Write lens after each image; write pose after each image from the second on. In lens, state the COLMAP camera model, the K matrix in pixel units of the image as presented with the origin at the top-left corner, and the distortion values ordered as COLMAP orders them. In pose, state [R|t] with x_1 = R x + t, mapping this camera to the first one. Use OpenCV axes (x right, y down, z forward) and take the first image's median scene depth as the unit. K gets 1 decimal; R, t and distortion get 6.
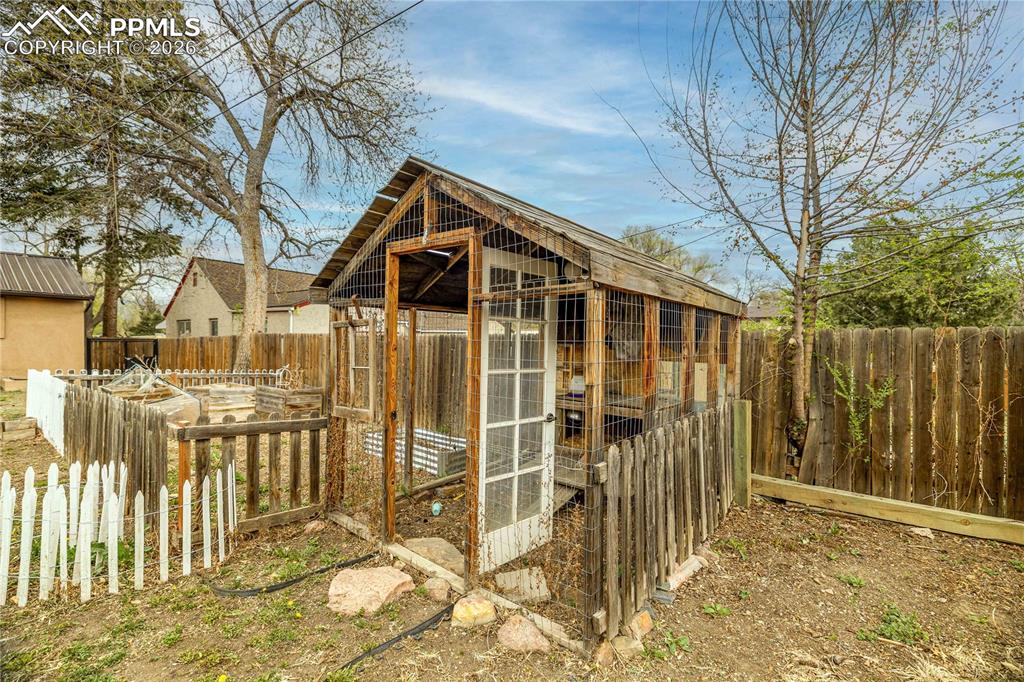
lens RADIAL K [[445.2, 0, 512.0], [0, 445.2, 341.0], [0, 0, 1]] dist [0.000124, 0.000024]
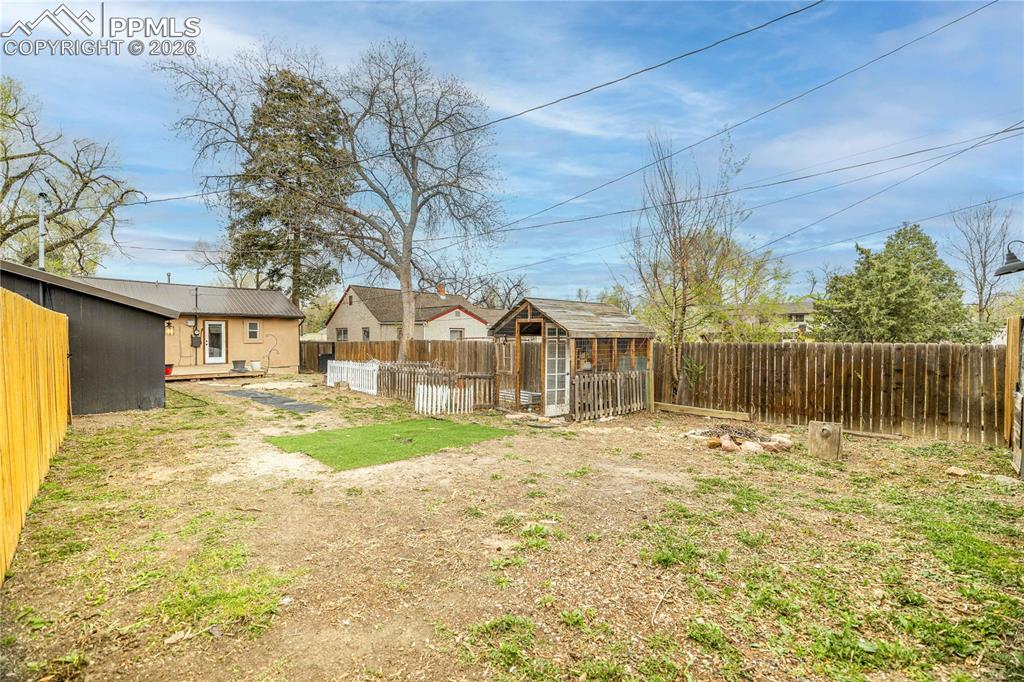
lens RADIAL K [[438.8, 0, 512.0], [0, 438.8, 341.0], [0, 0, 1]] dist [0.000061, 0.000003]
pose [[0.987886, -0.008104, -0.154972, 0.130453], [0.009577, 0.999916, 0.008759, -0.064560], [0.154888, -0.010137, 0.987880, -1.546561]]
